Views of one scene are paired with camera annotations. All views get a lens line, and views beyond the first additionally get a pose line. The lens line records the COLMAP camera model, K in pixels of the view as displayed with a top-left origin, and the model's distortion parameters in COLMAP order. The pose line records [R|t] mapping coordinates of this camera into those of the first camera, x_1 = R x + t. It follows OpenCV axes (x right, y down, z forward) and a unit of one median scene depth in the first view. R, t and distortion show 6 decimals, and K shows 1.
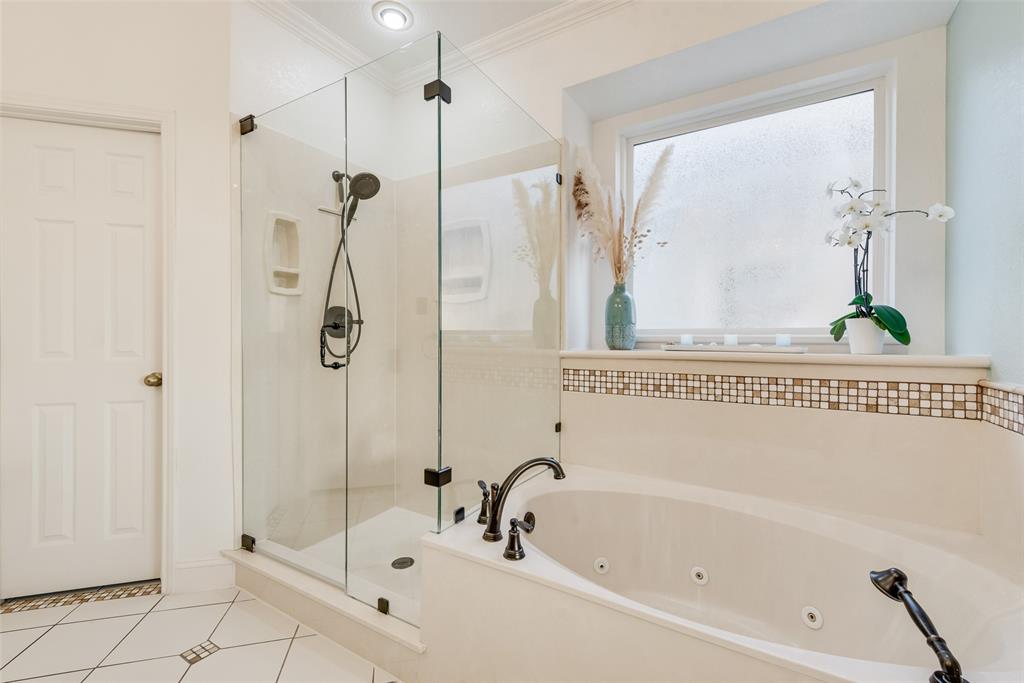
lens RADIAL K [[430.6, 0, 510.4], [0, 430.6, 338.0], [0, 0, 1]] dist [0.012697, -0.000356]
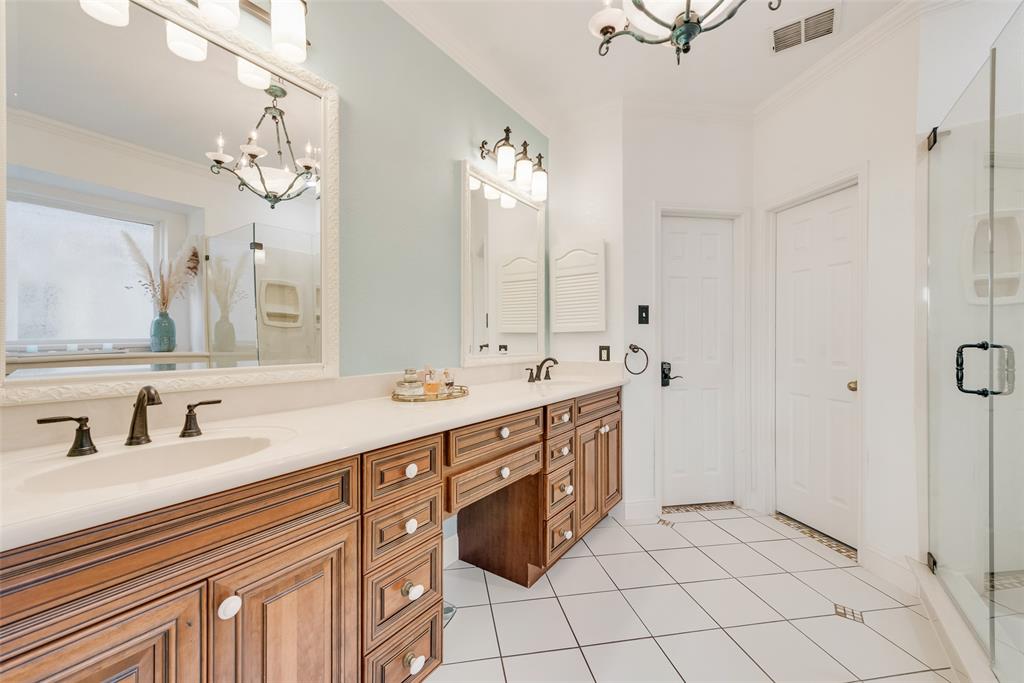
lens RADIAL K [[405.5, 0, 512.2], [0, 405.5, 344.6], [0, 0, 1]] dist [0.010833, -0.000586]
pose [[-0.056337, 0.010776, -0.998354, 0.392629], [-0.003697, 0.999933, 0.011001, -0.030806], [0.998405, 0.004311, -0.056294, 0.104652]]
